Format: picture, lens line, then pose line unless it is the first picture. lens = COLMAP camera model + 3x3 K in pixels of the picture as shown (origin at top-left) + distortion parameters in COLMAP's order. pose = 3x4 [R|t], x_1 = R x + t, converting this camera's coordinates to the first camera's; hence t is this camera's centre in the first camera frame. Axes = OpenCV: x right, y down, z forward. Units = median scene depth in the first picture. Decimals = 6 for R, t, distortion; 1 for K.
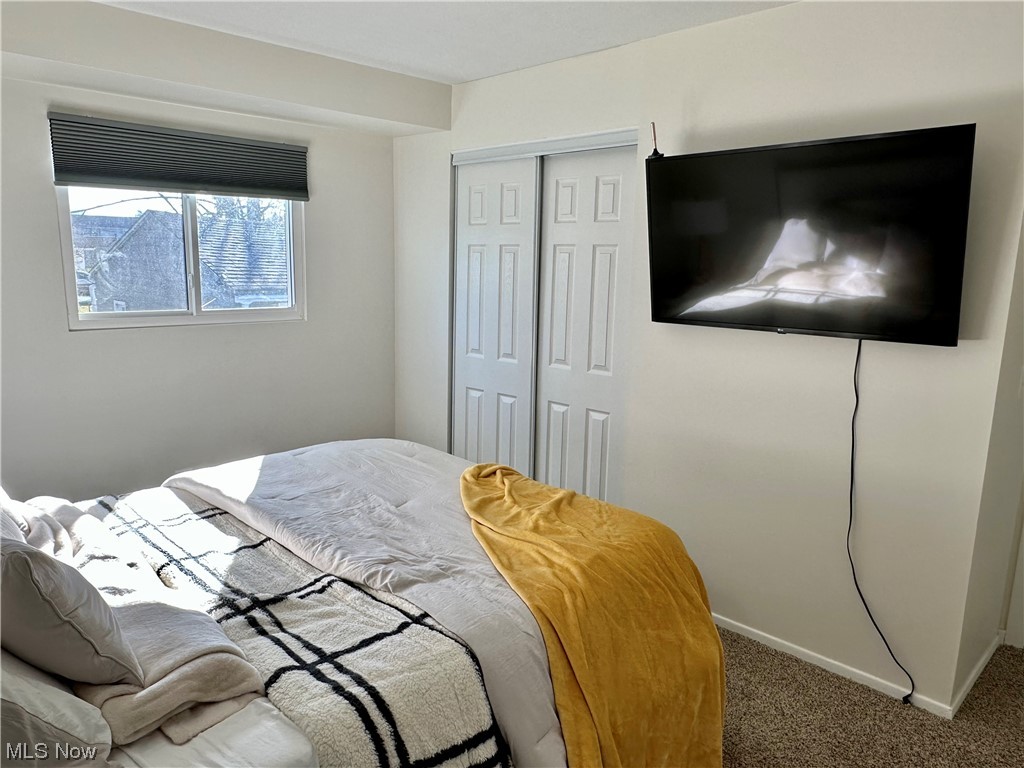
lens RADIAL K [[726.3, 0, 512.3], [0, 726.3, 388.3], [0, 0, 1]] dist [0.005999, -0.004169]
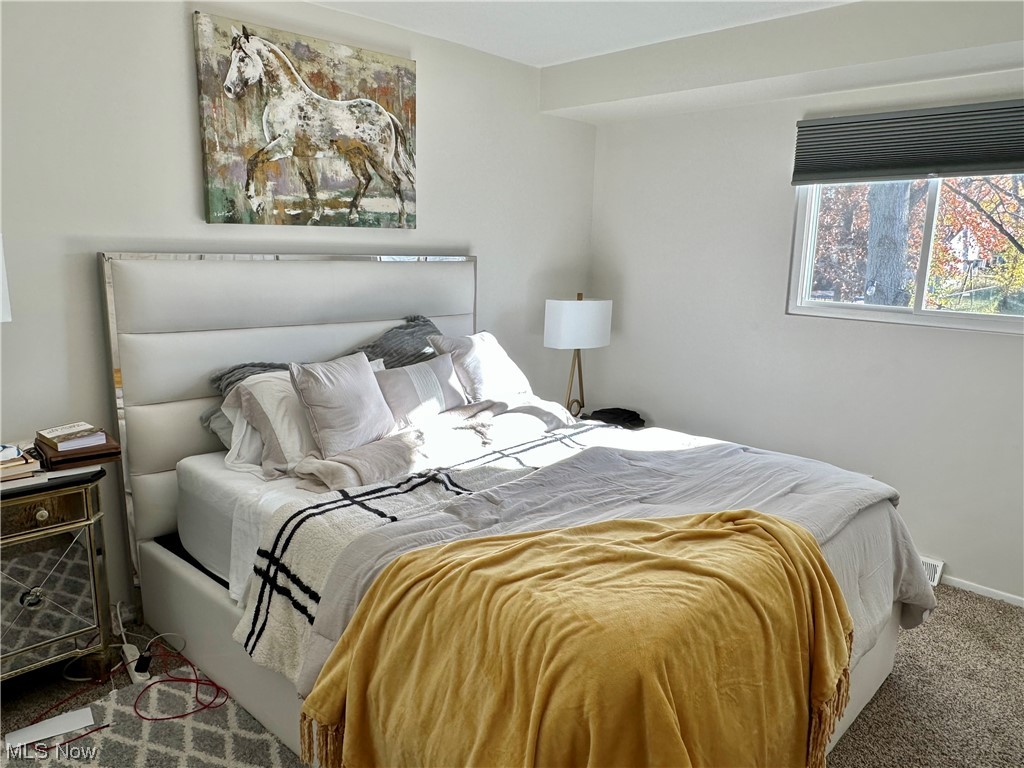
lens RADIAL K [[726.3, 0, 512.3], [0, 726.3, 388.3], [0, 0, 1]] dist [0.005999, -0.004169]
pose [[-0.006848, 0.177132, -0.984163, 0.672771], [-0.200937, 0.963868, 0.174878, -0.098745], [0.979580, 0.198953, 0.028992, 0.717769]]
